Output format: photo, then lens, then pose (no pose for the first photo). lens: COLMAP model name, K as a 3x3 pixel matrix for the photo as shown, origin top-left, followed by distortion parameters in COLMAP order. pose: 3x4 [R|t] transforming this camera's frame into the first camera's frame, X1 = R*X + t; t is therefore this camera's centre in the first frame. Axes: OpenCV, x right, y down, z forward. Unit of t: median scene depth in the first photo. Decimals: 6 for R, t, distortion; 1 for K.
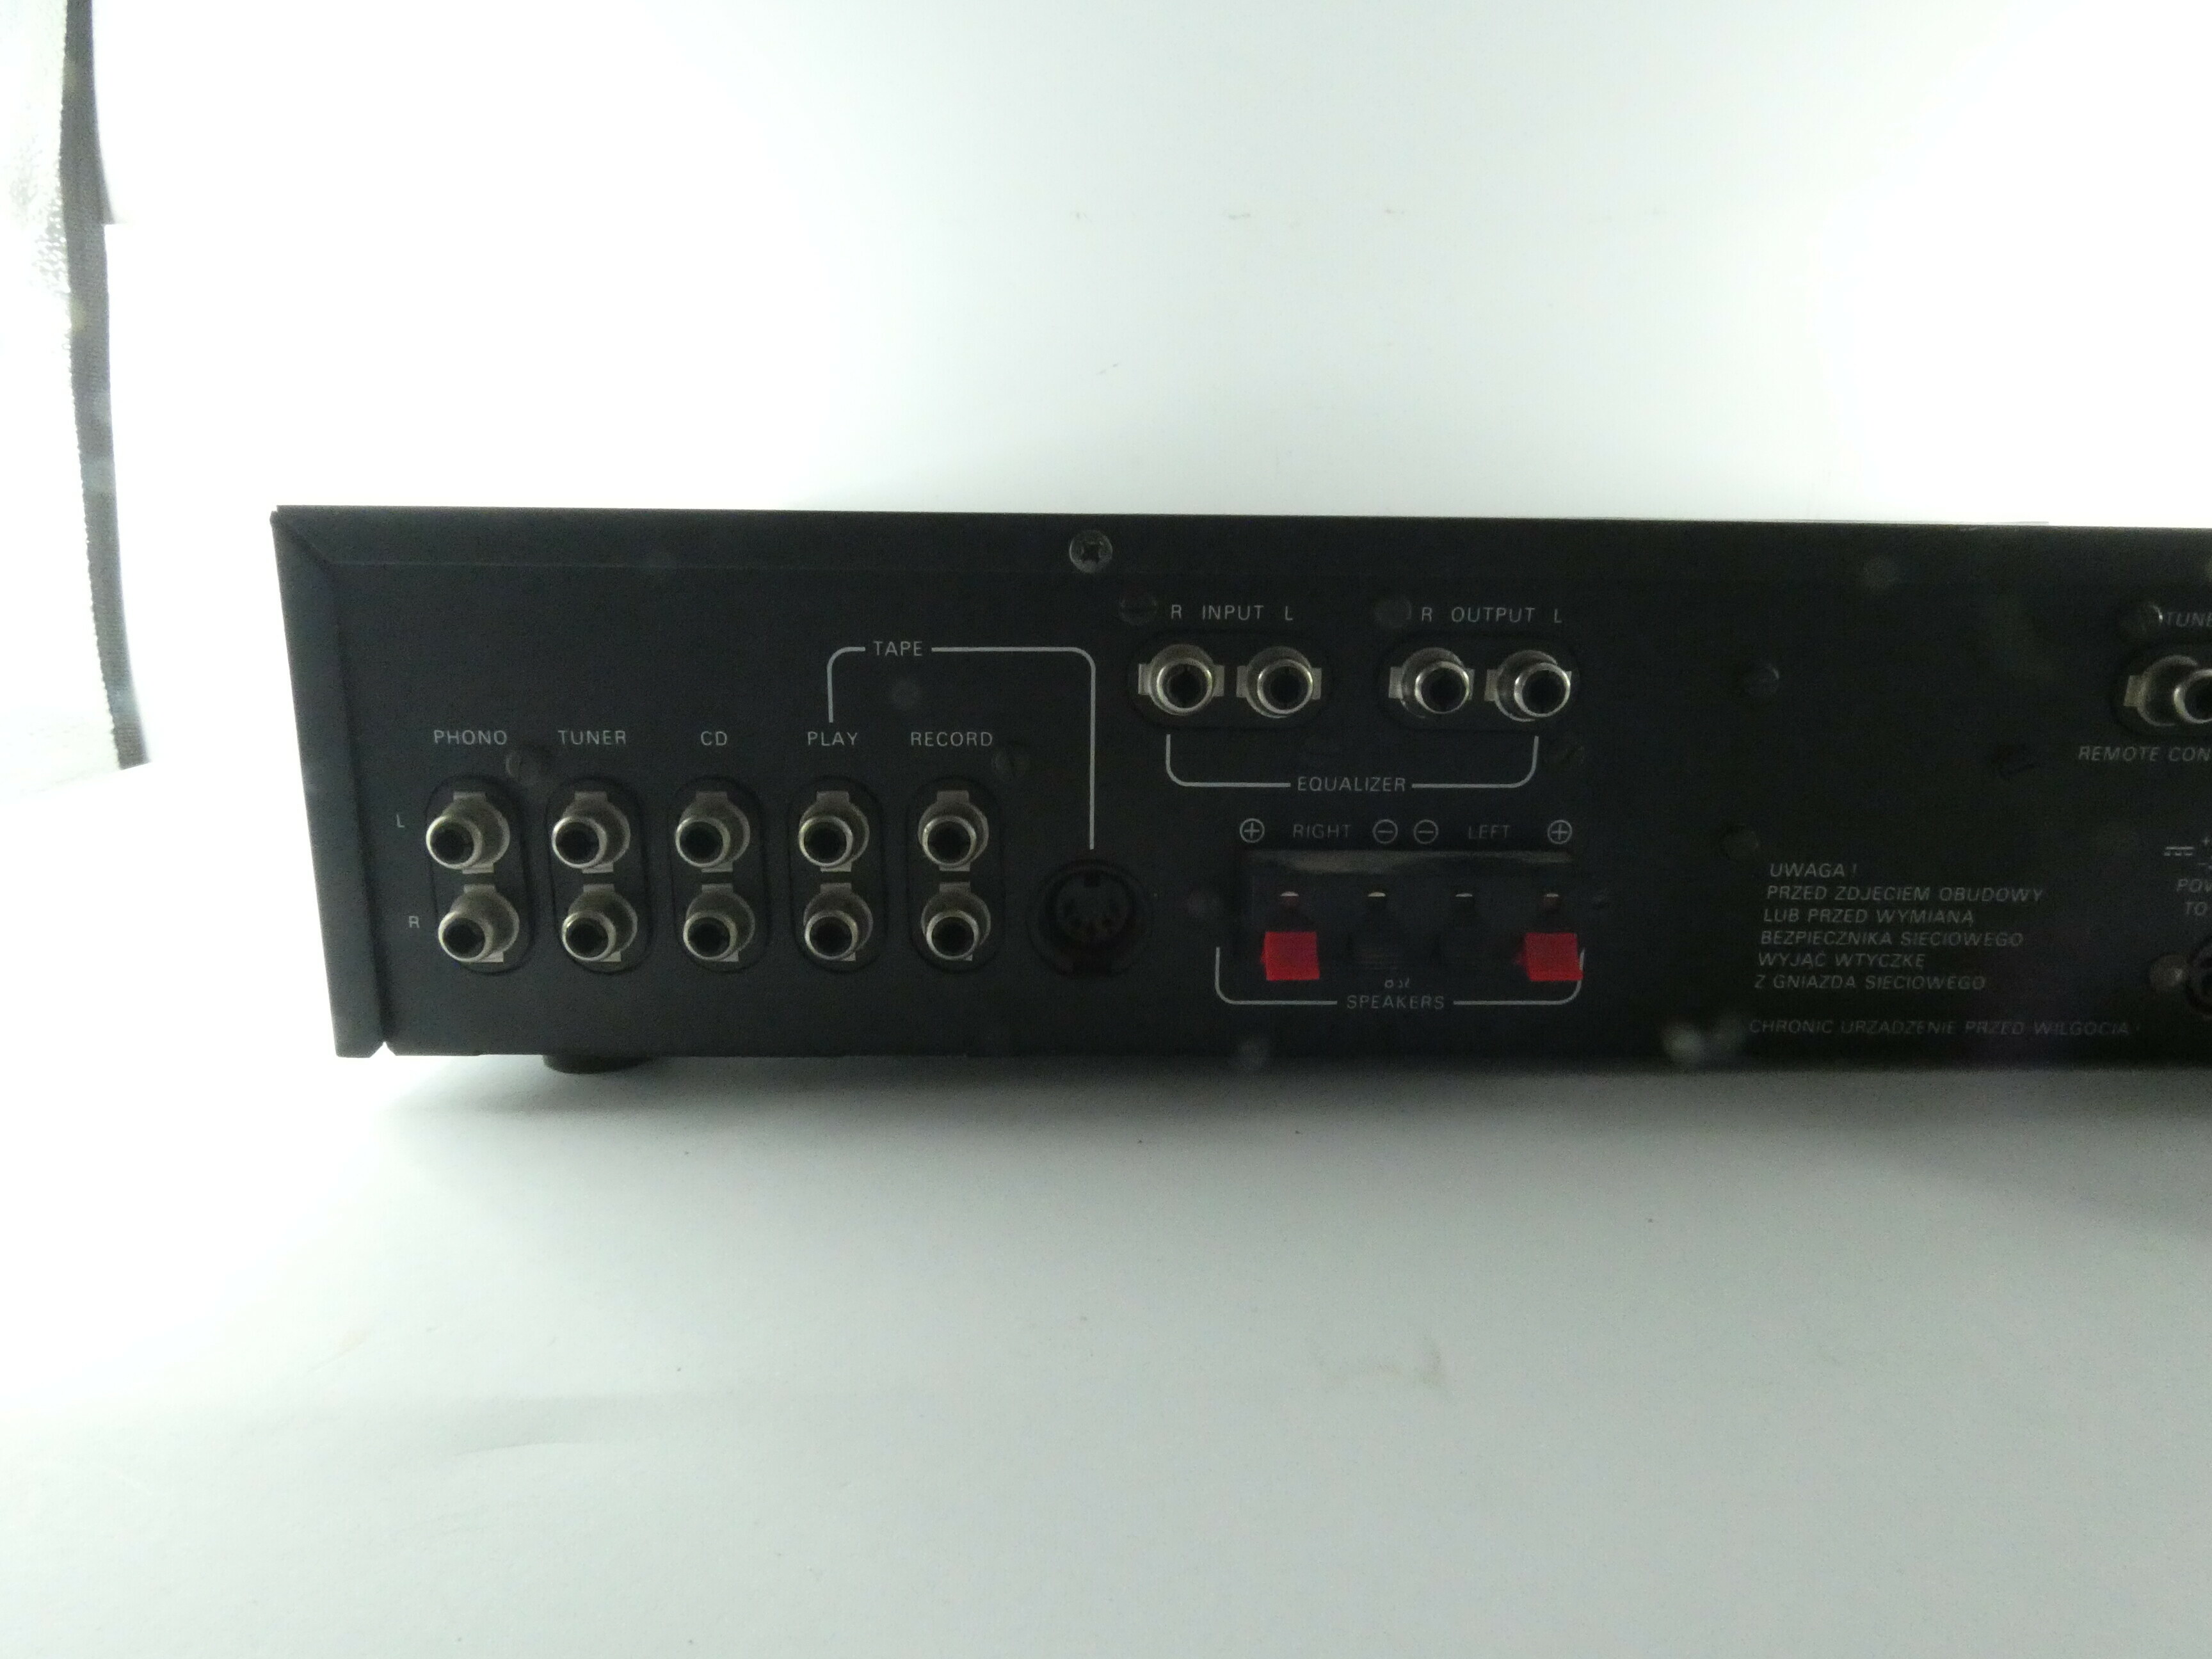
lens RADIAL K [[1300.1, 0, 1106.0], [0, 1300.1, 829.5], [0, 0, 1]] dist [-0.005046, -0.000298]
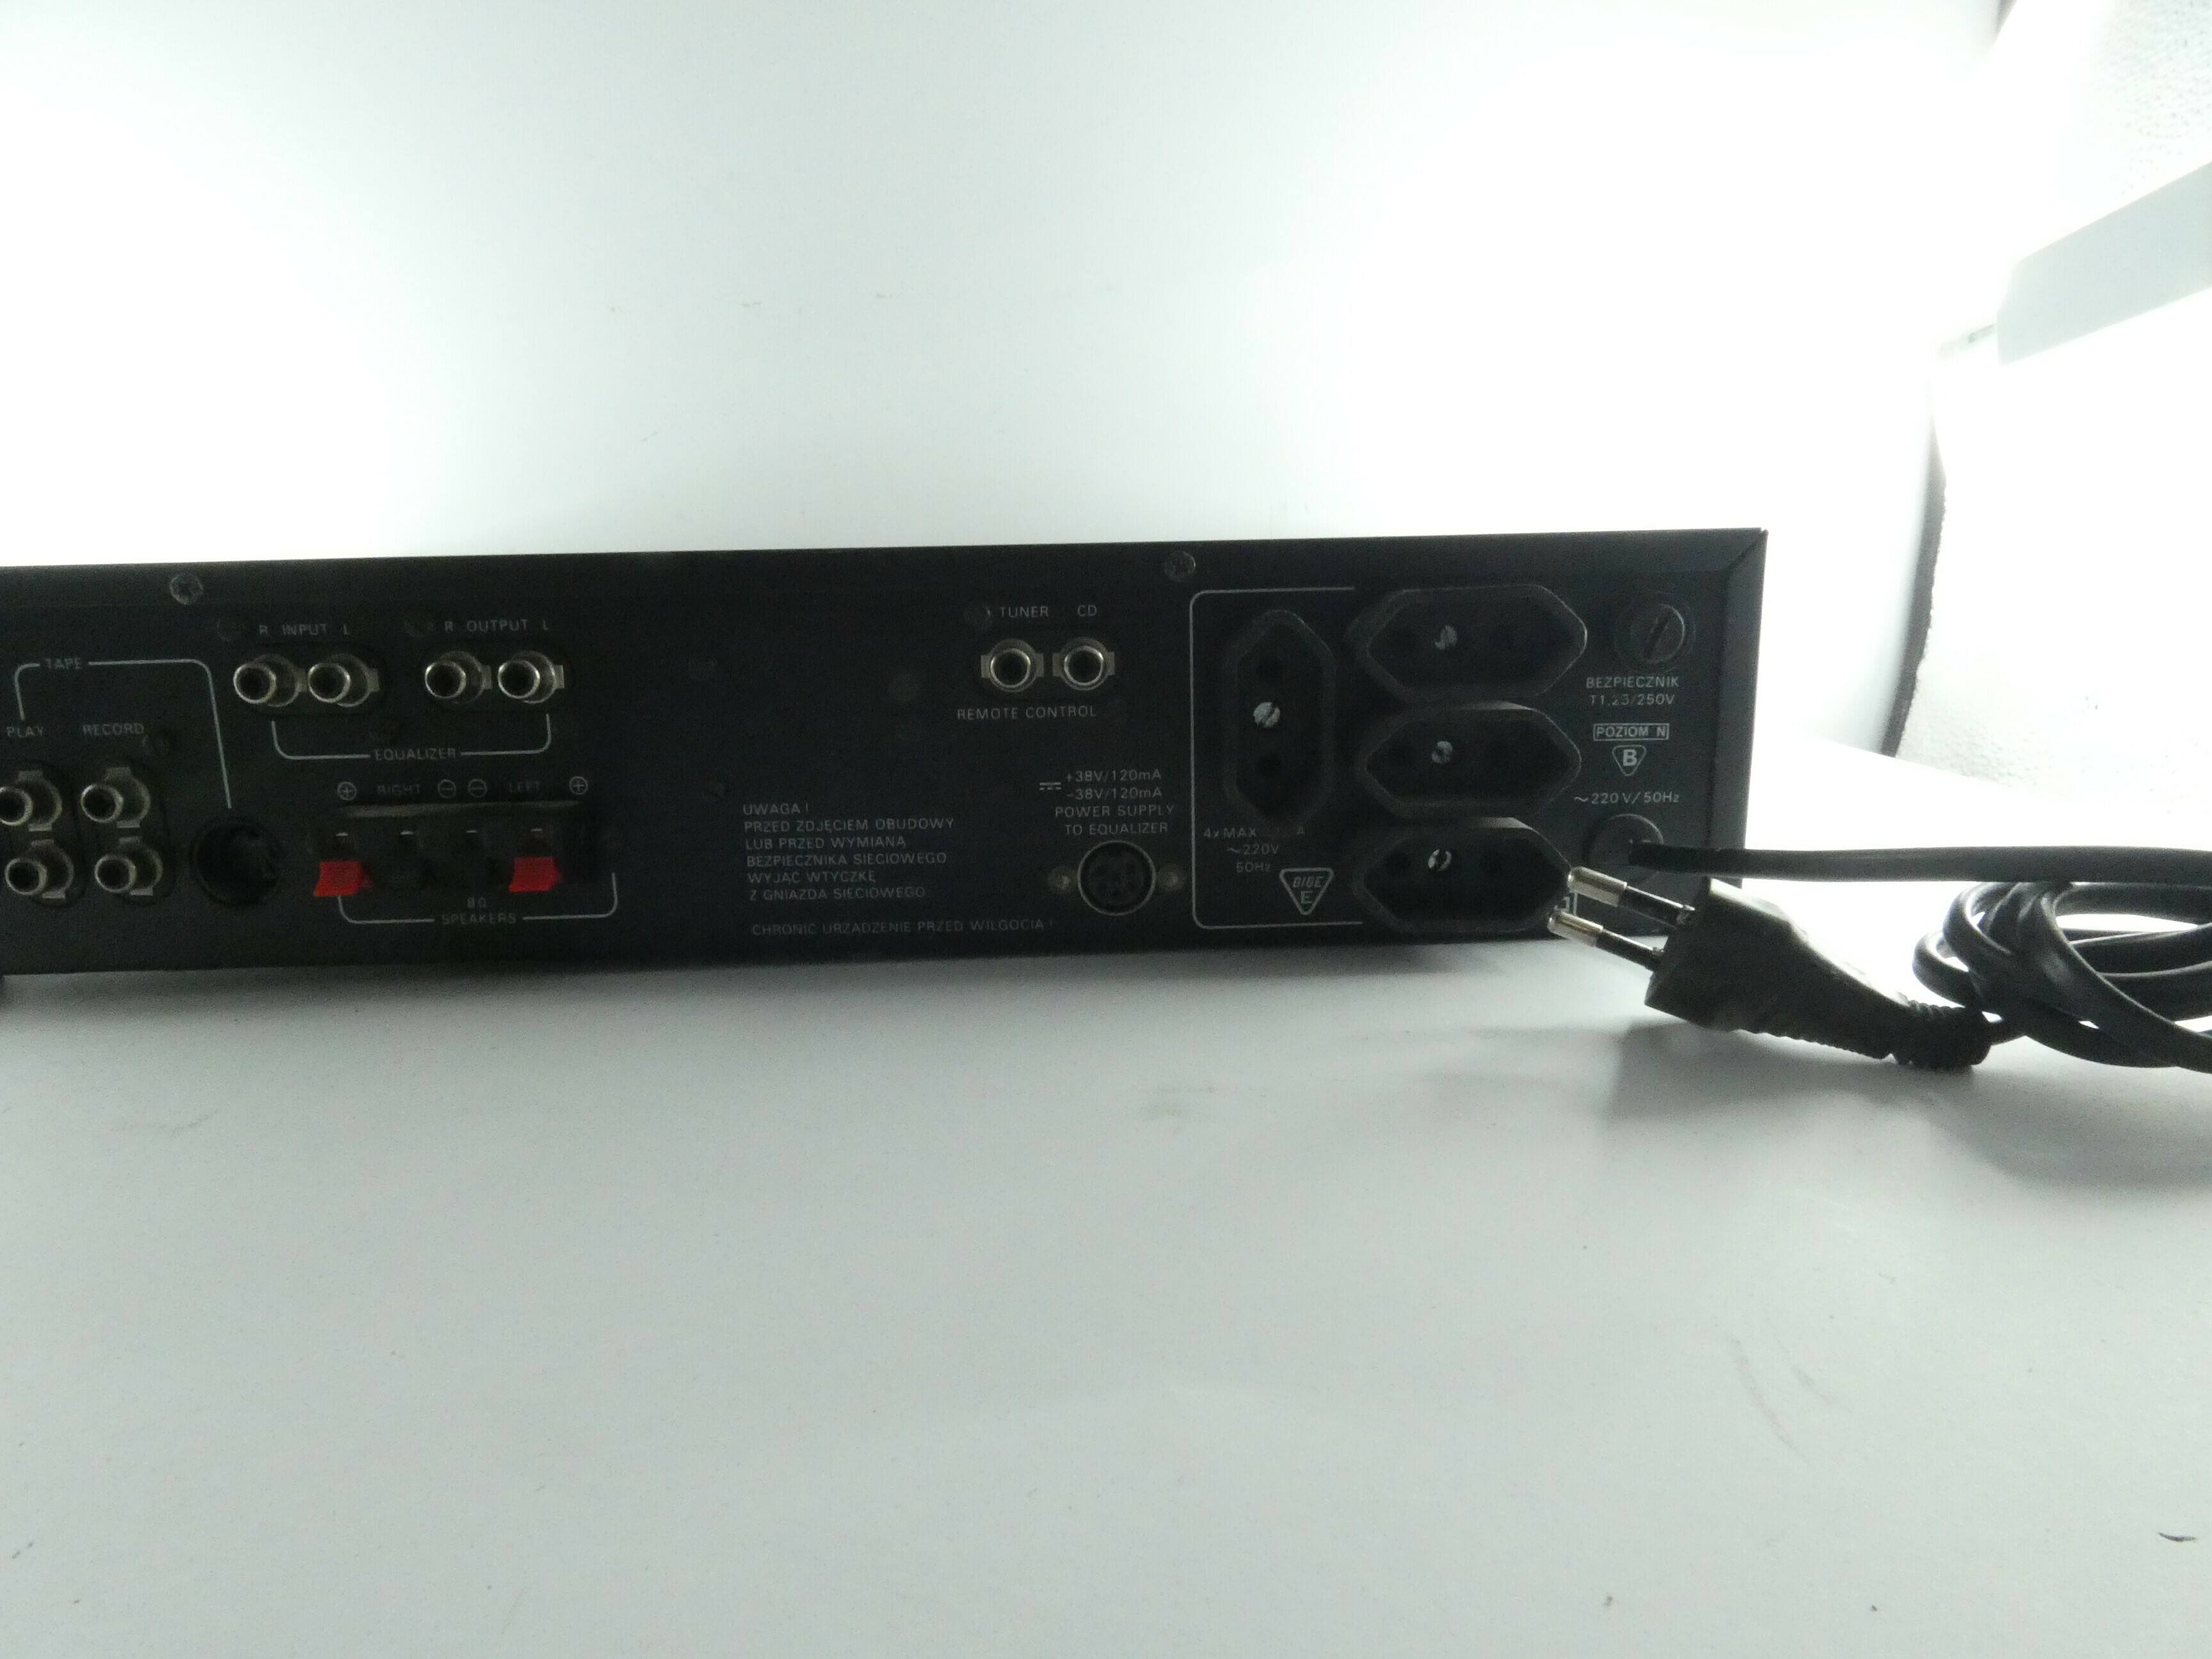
lens RADIAL K [[1295.6, 0, 1106.0], [0, 1295.6, 829.5], [0, 0, 1]] dist [0.000805, 0.001123]
pose [[0.999474, -0.029707, -0.013043, 0.900384], [0.029272, 0.999047, -0.032361, 0.105367], [0.013992, 0.031962, 0.999391, -0.323796]]
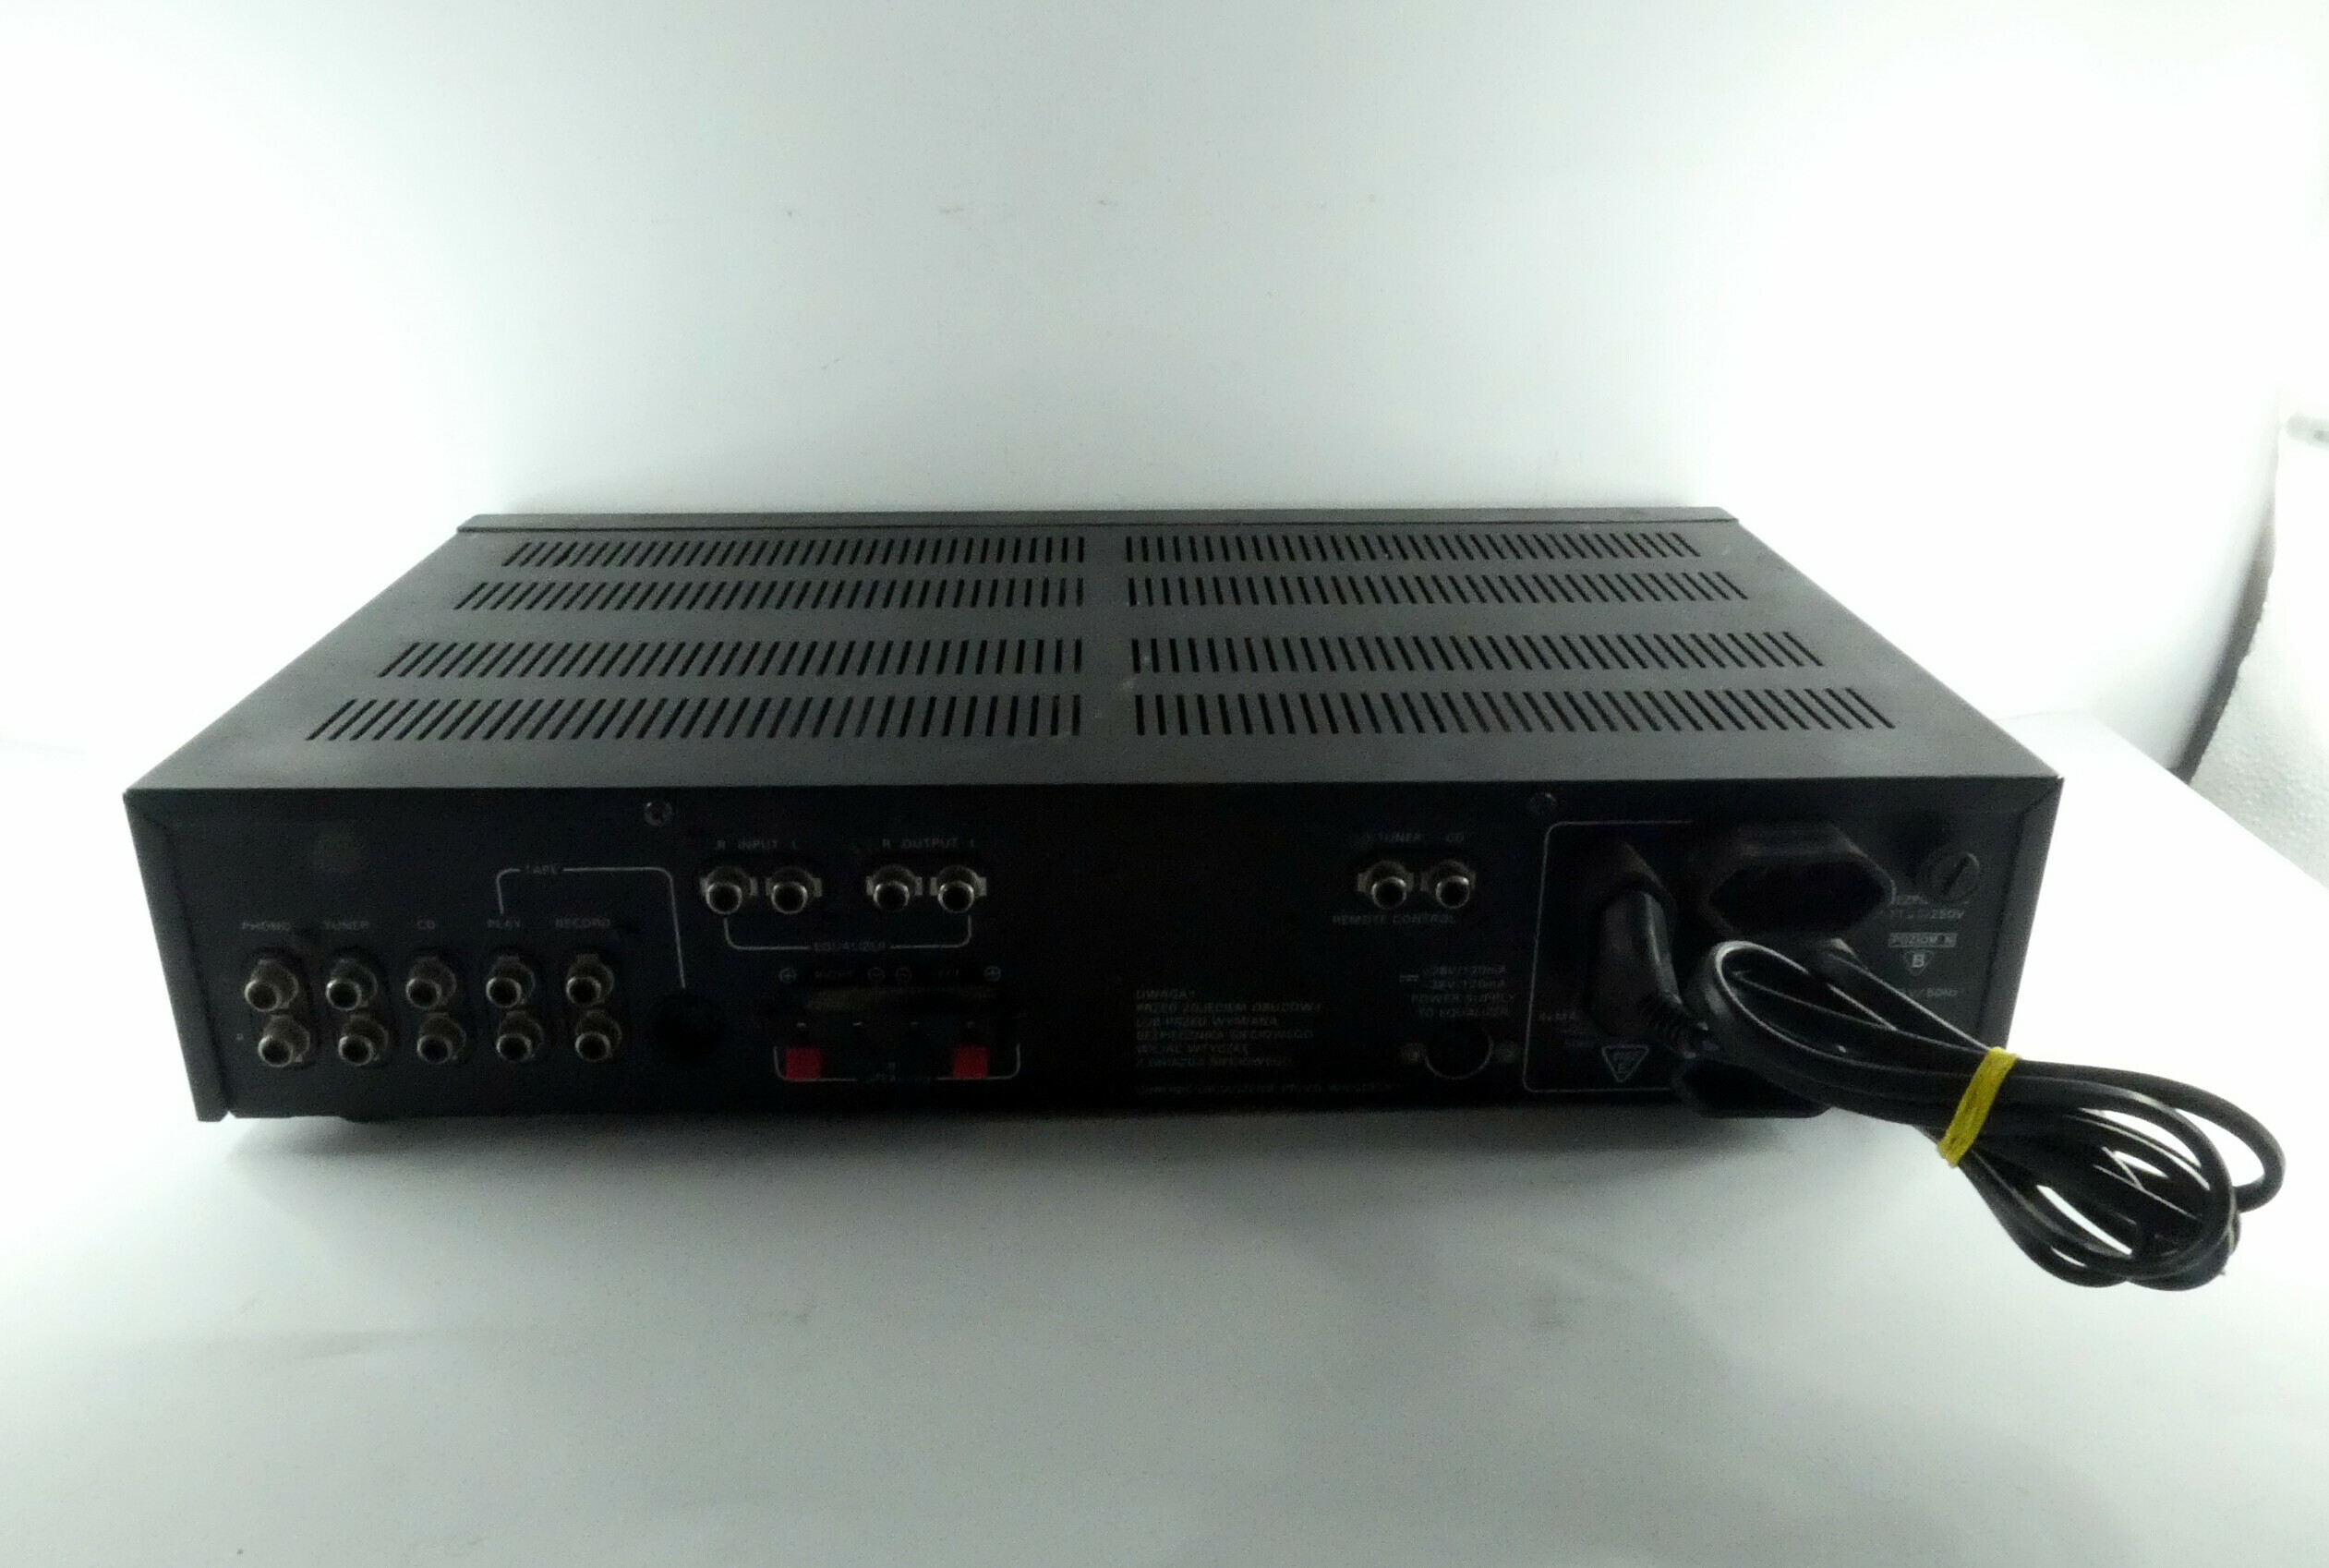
lens RADIAL K [[1892.7, 0, 1153.3], [0, 1892.7, 912.7], [0, 0, 1]] dist [-0.004066, 0.001691]
pose [[0.999936, -0.011003, 0.002528, 0.525932], [0.010252, 0.978711, 0.204985, -0.511460], [-0.004730, -0.204946, 0.978762, -1.130774]]
